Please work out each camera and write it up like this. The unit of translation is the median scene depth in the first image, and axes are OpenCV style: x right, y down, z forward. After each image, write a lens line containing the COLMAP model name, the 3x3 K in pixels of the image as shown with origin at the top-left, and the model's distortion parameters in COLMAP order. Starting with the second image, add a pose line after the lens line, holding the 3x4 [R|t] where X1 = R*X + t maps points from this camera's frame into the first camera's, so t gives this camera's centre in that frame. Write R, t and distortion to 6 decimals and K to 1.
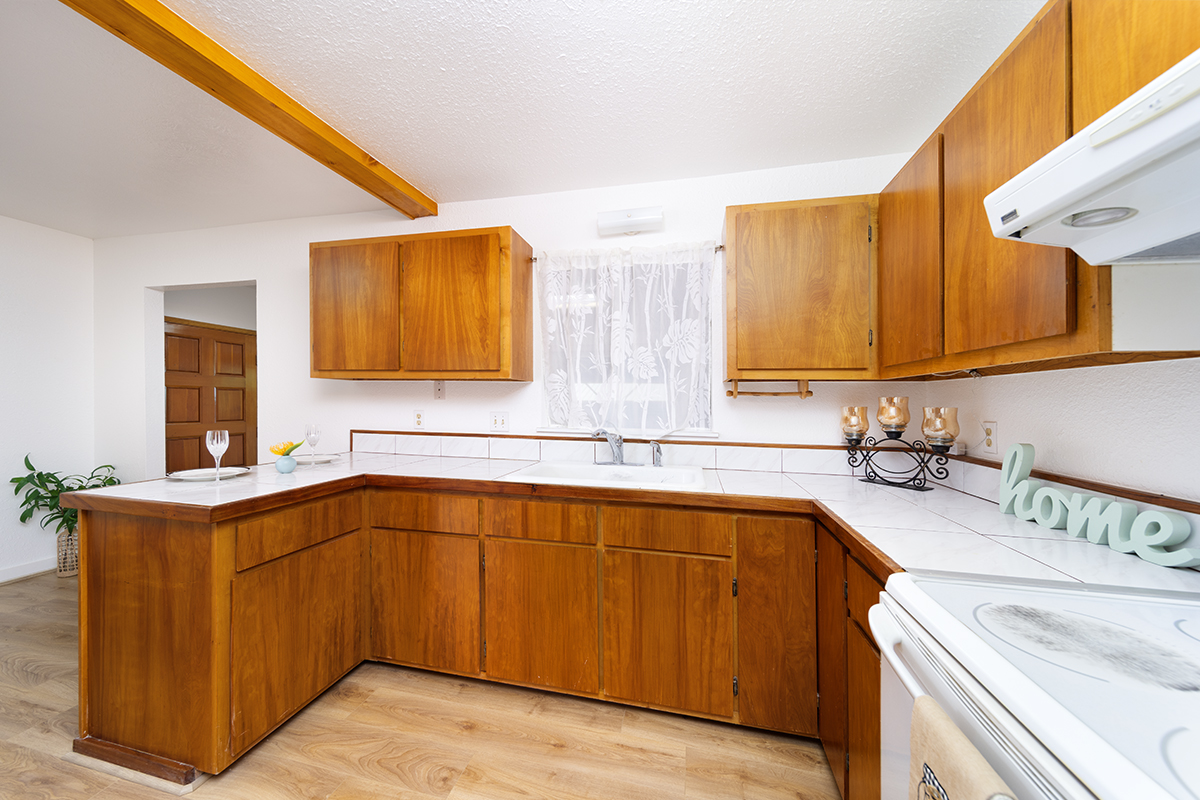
lens RADIAL K [[422.5, 0, 581.6], [0, 422.5, 404.0], [0, 0, 1]] dist [0.002754, -0.000357]
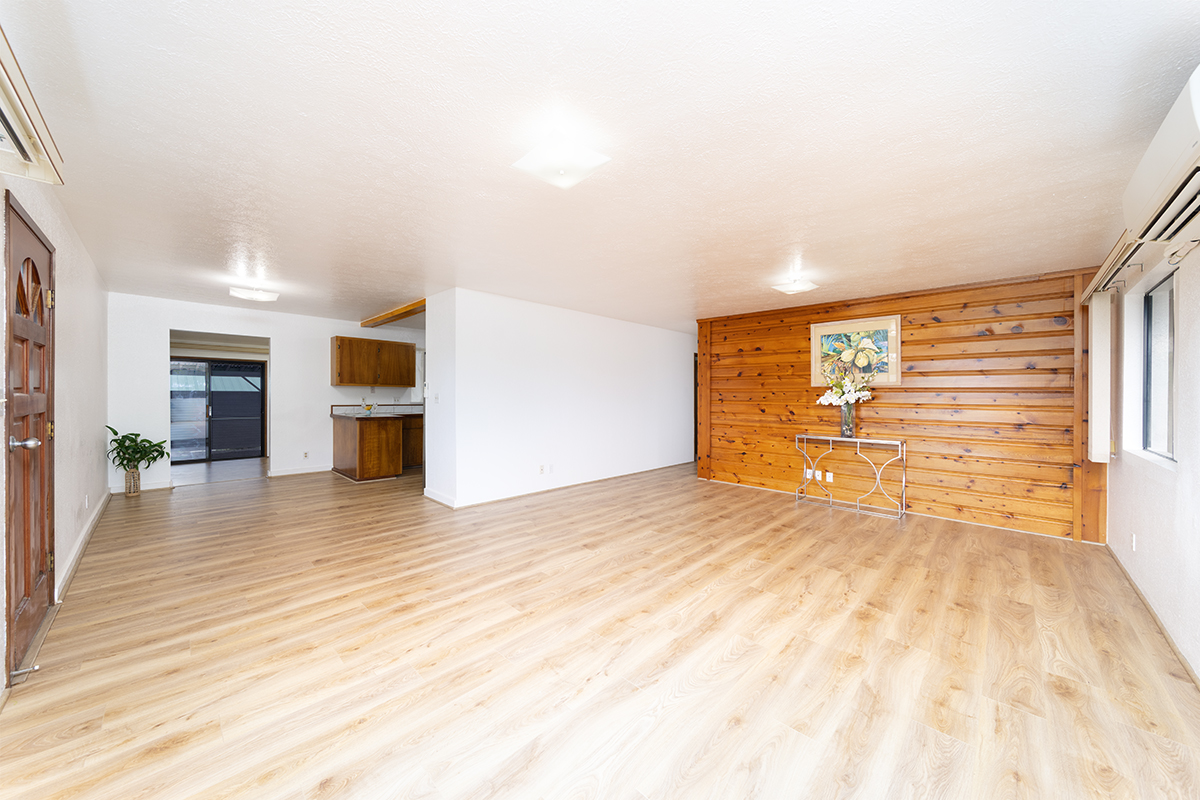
lens RADIAL K [[422.5, 0, 601.1], [0, 422.5, 402.7], [0, 0, 1]] dist [0.002754, -0.000357]
pose [[0.507362, -0.024123, 0.861395, -2.810909], [-0.002466, 0.999563, 0.029445, -0.045263], [-0.861729, -0.017064, 0.507081, -2.447623]]
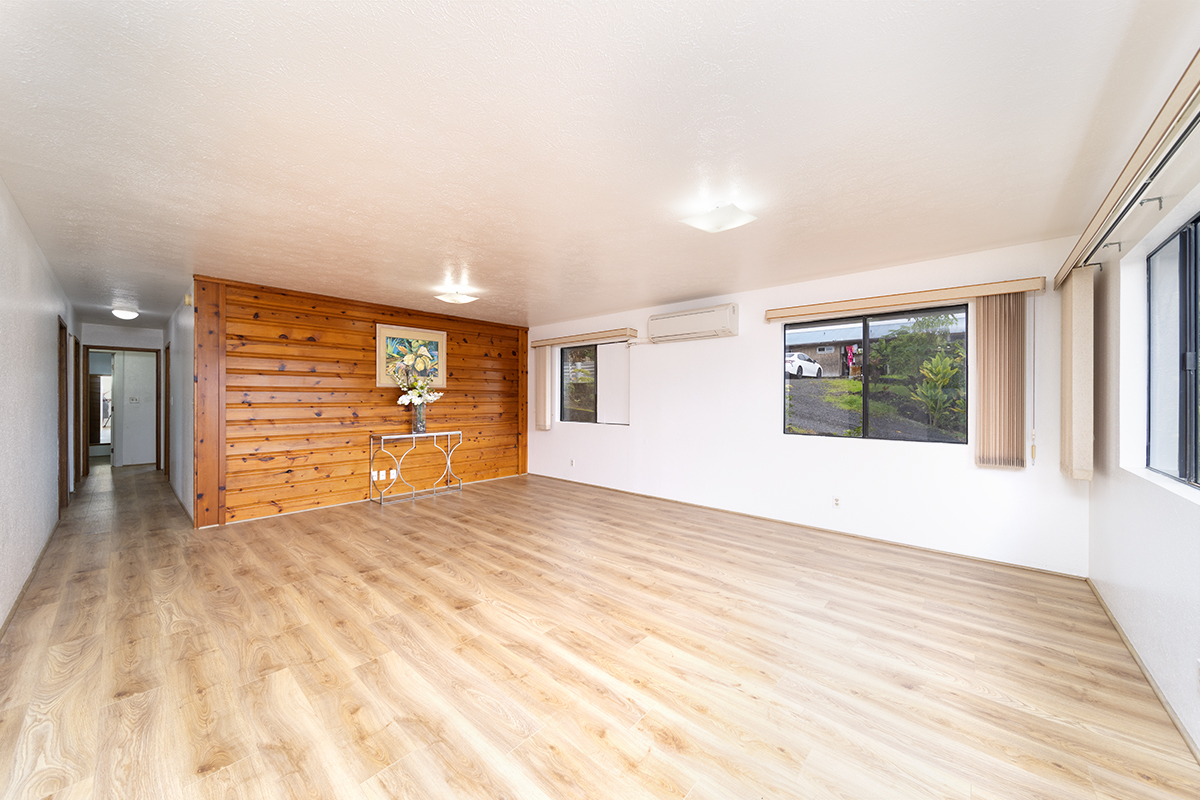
lens RADIAL K [[422.5, 0, 594.6], [0, 422.5, 404.0], [0, 0, 1]] dist [0.002754, -0.000357]
pose [[-0.878807, -0.023931, 0.476577, -2.226374], [-0.015569, 0.999648, 0.021487, -0.042373], [-0.476924, 0.011463, -0.878870, -0.374568]]
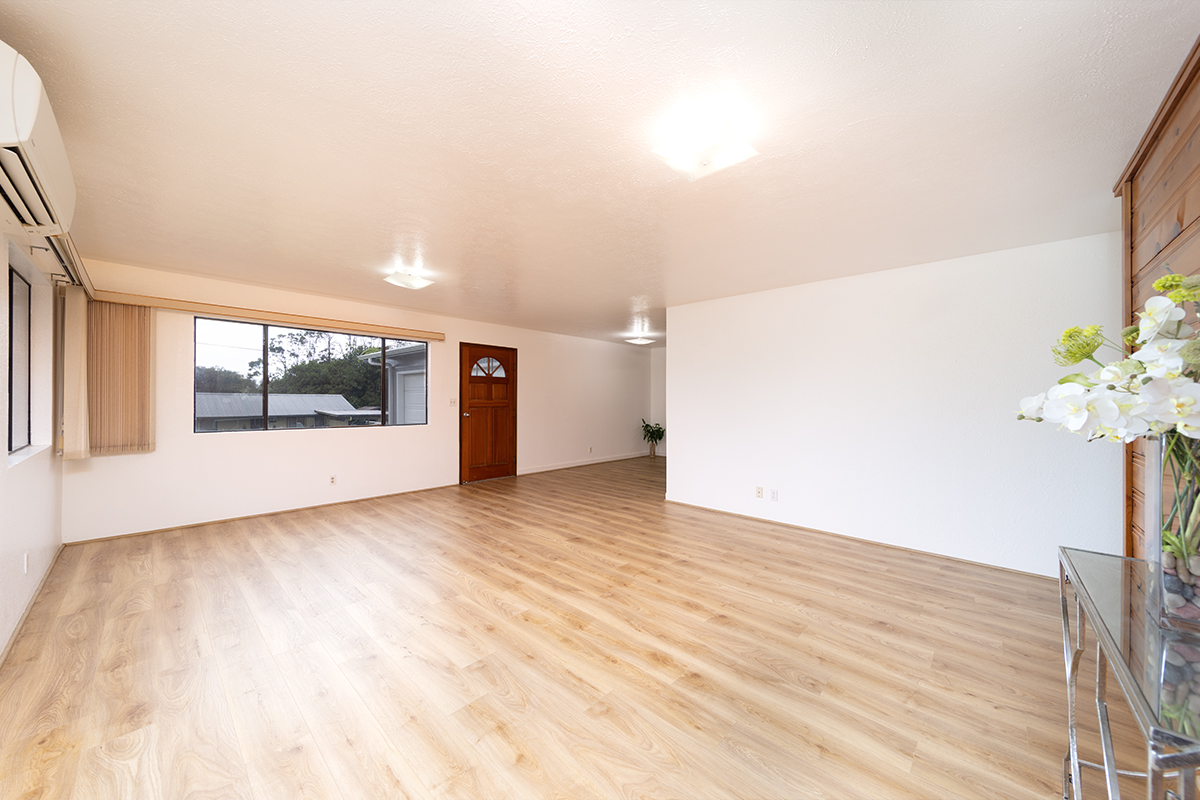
lens RADIAL K [[422.5, 0, 591.9], [0, 422.5, 398.7], [0, 0, 1]] dist [0.002754, -0.000357]
pose [[0.866016, -0.008322, -0.499947, -0.027068], [0.003243, 0.999934, -0.011026, -0.005211], [0.500006, 0.007928, 0.865986, -3.219599]]
